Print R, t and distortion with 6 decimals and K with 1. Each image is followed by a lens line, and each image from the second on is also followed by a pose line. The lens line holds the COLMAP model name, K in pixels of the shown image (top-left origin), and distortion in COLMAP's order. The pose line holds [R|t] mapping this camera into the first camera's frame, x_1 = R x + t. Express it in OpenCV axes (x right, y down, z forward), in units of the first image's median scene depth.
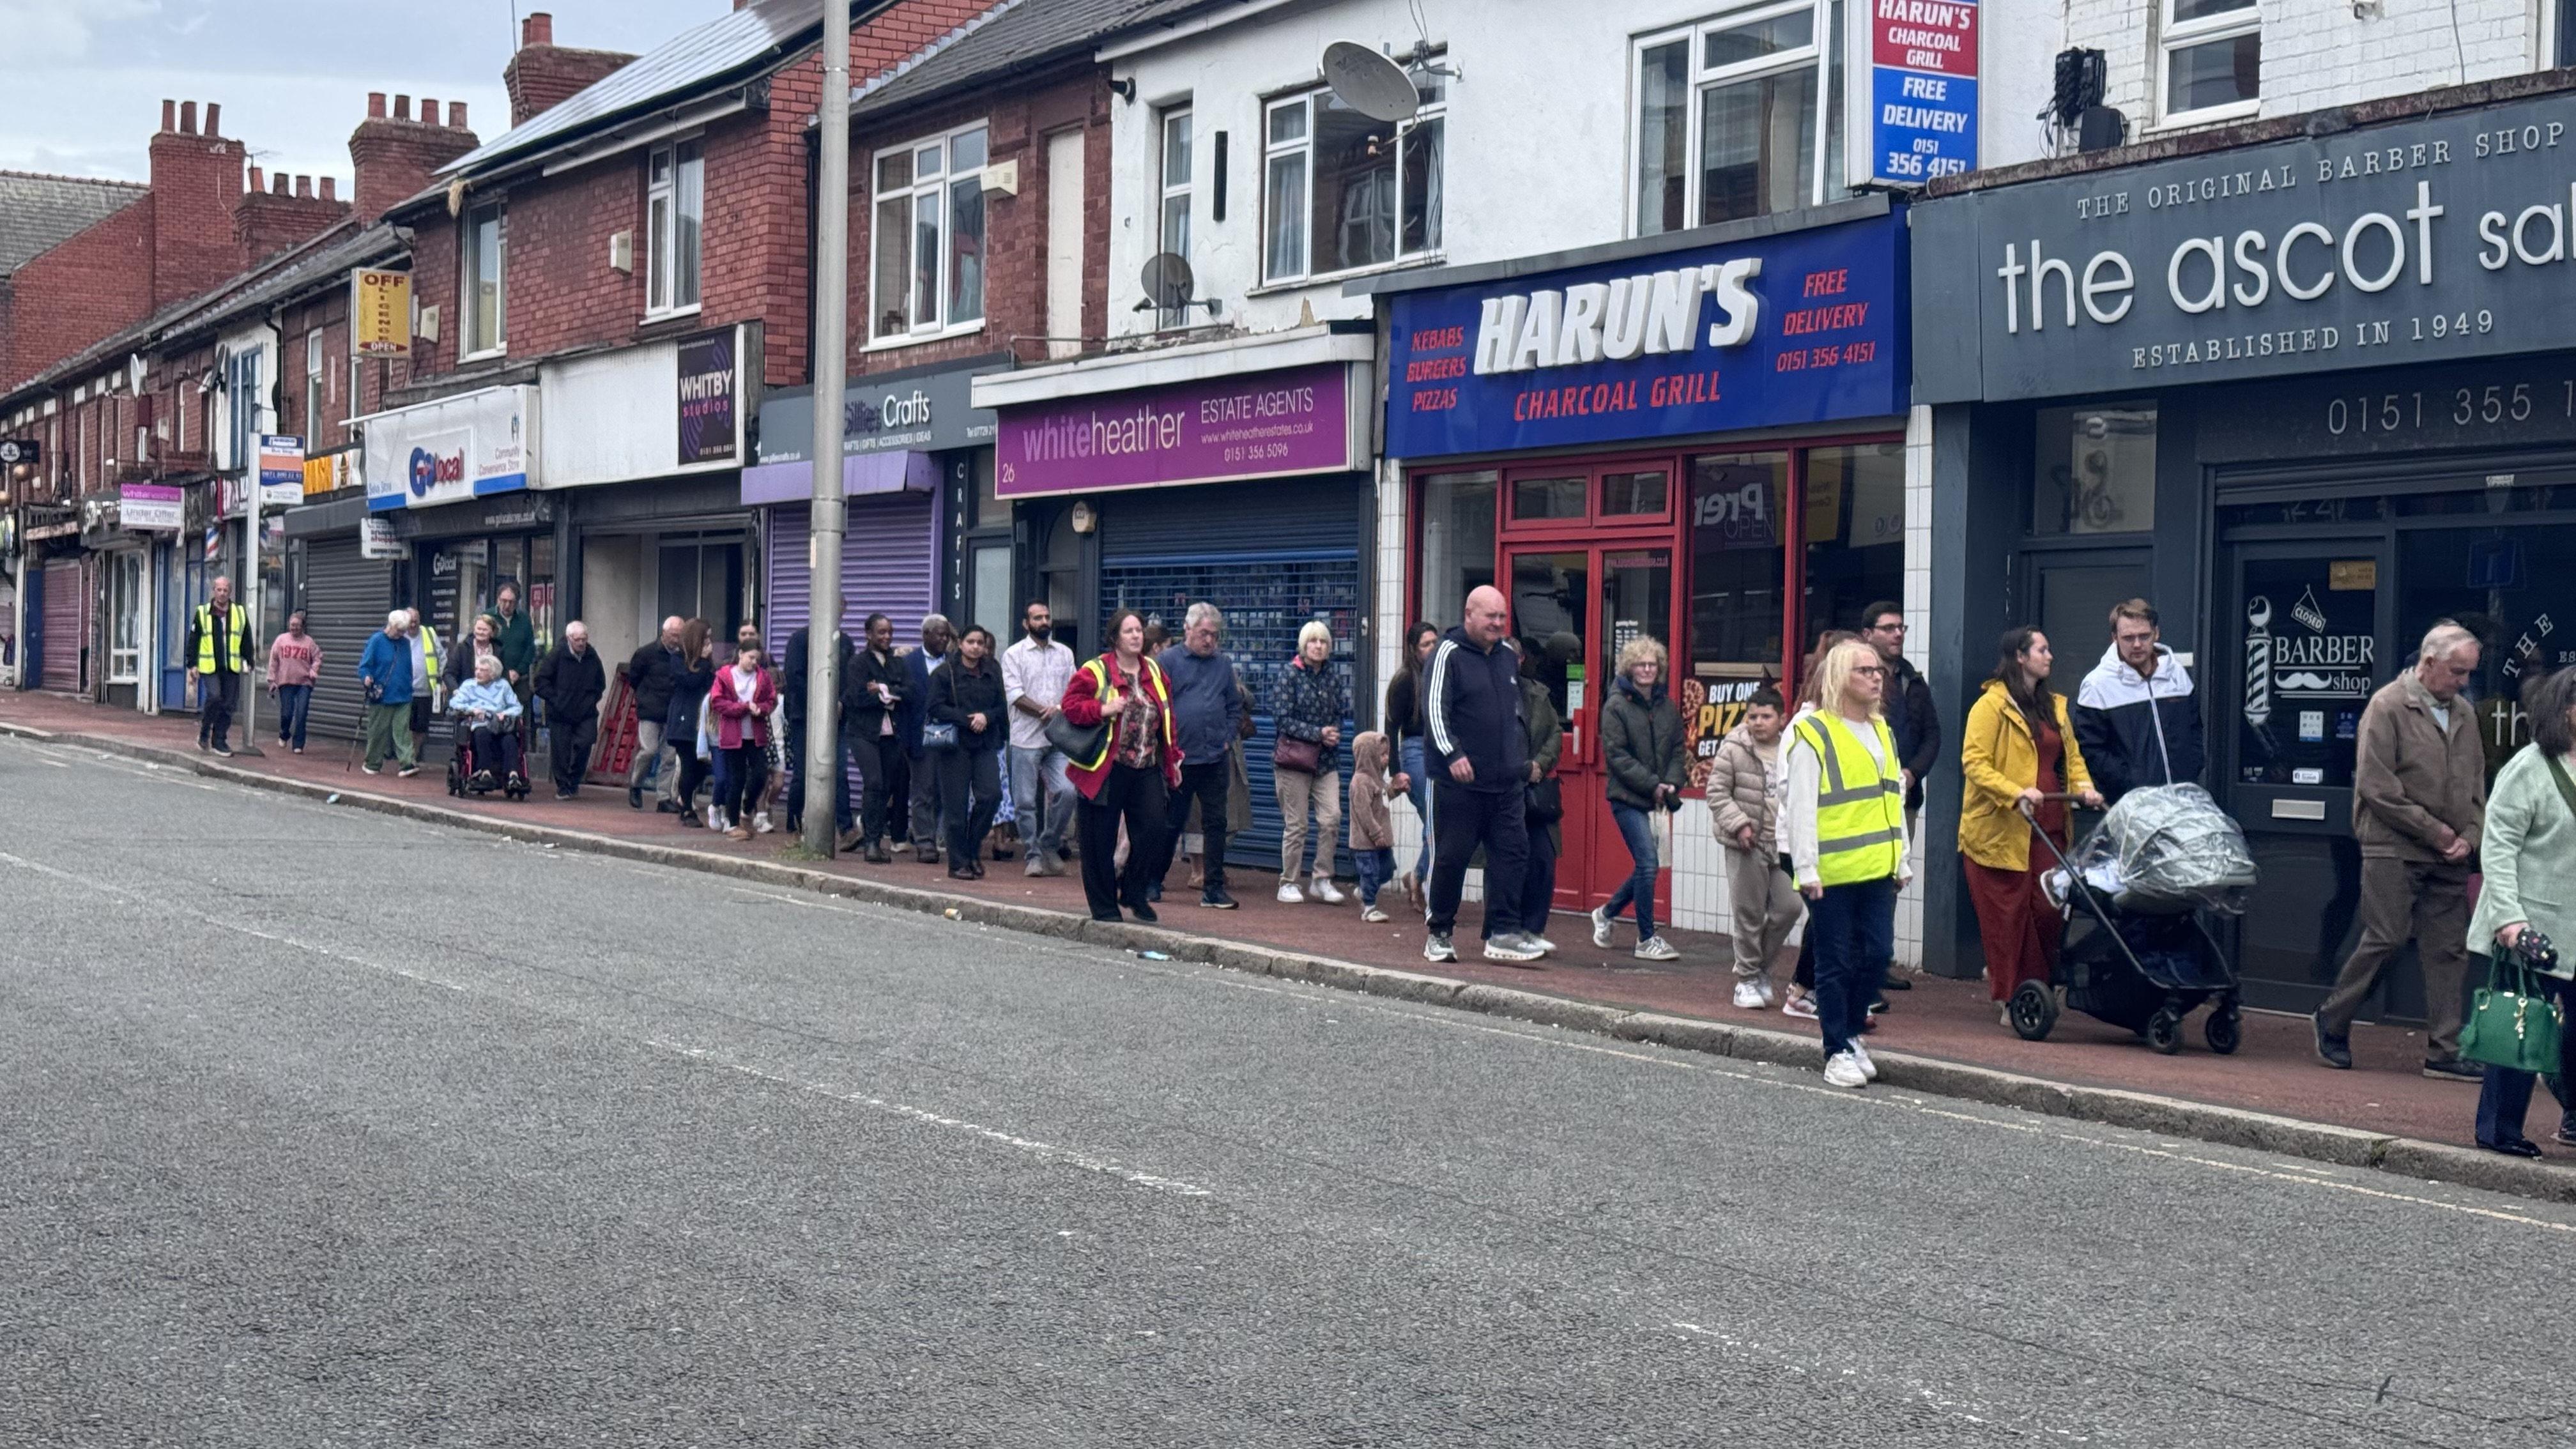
lens RADIAL K [[3652.8, 0, 1295.6], [0, 3652.8, 731.8], [0, 0, 1]] dist [0.181076, 0.000000]
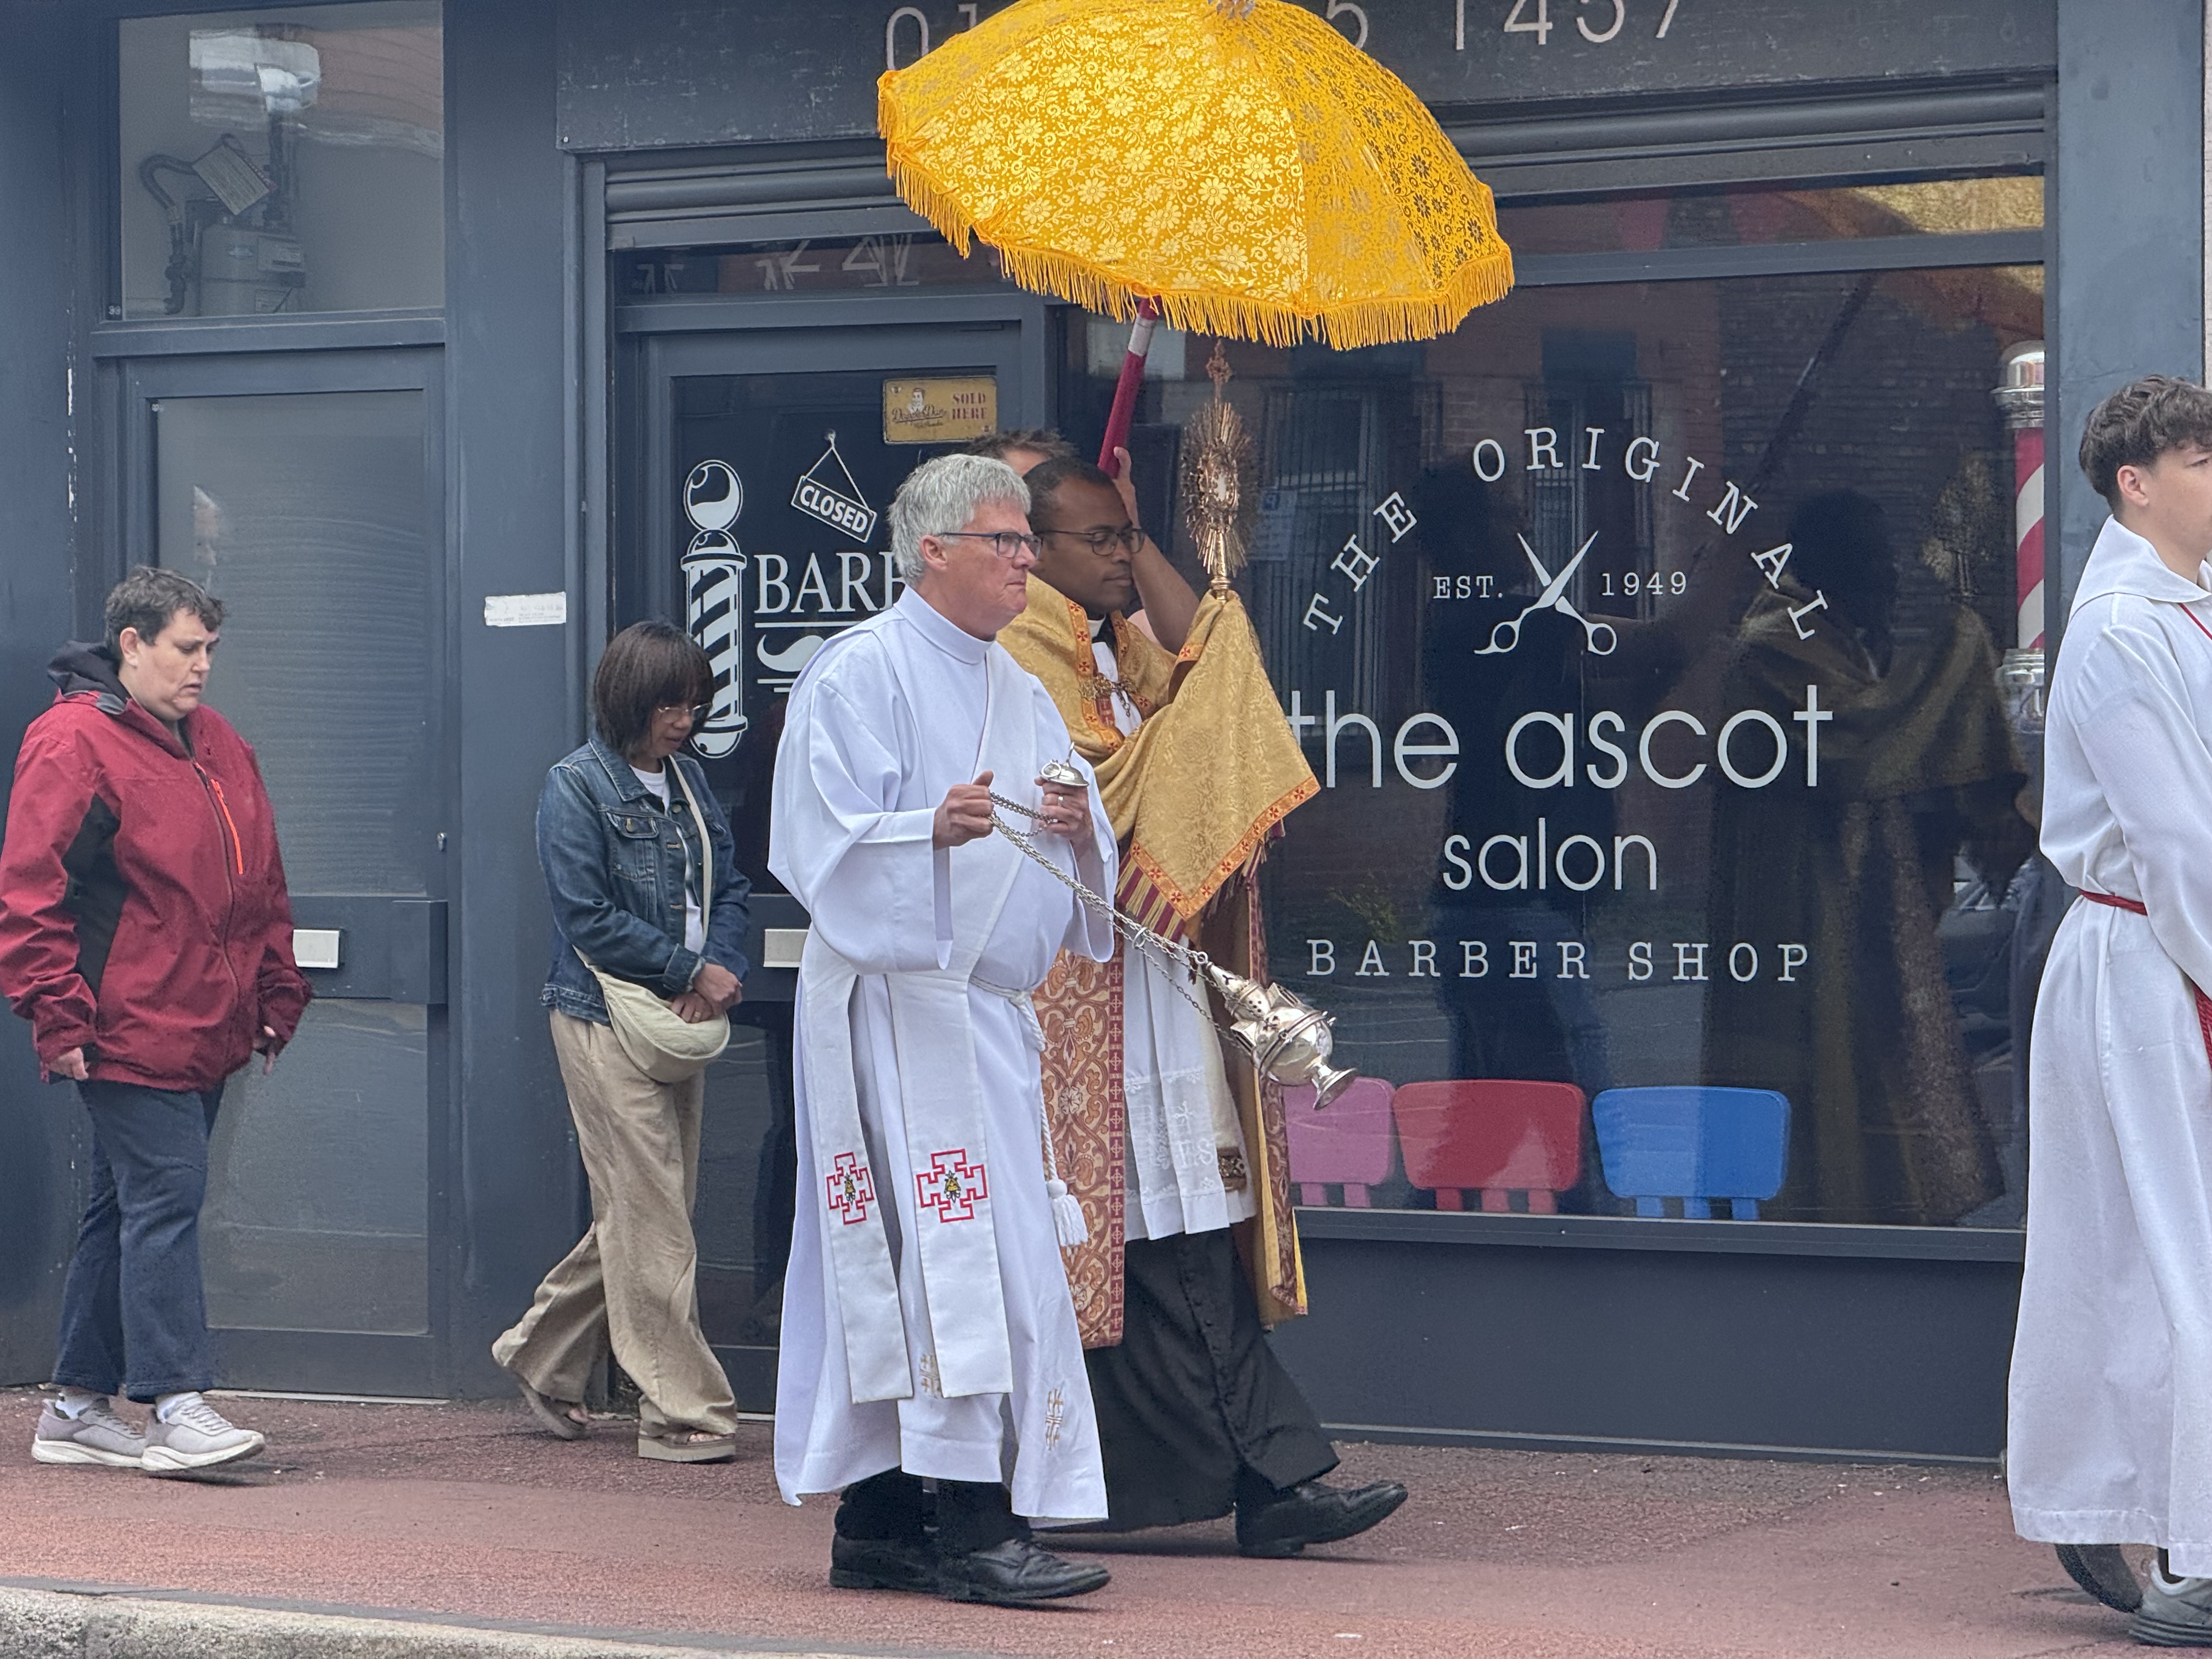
lens RADIAL K [[7519.6, 0, 1106.0], [0, 7519.6, 822.8], [0, 0, 1]] dist [0.133988, 0.000000]
pose [[0.890593, -0.030380, 0.453785, -0.098220], [0.027946, 0.999537, 0.012071, -0.003588], [-0.453941, 0.001931, 0.891030, 0.194206]]
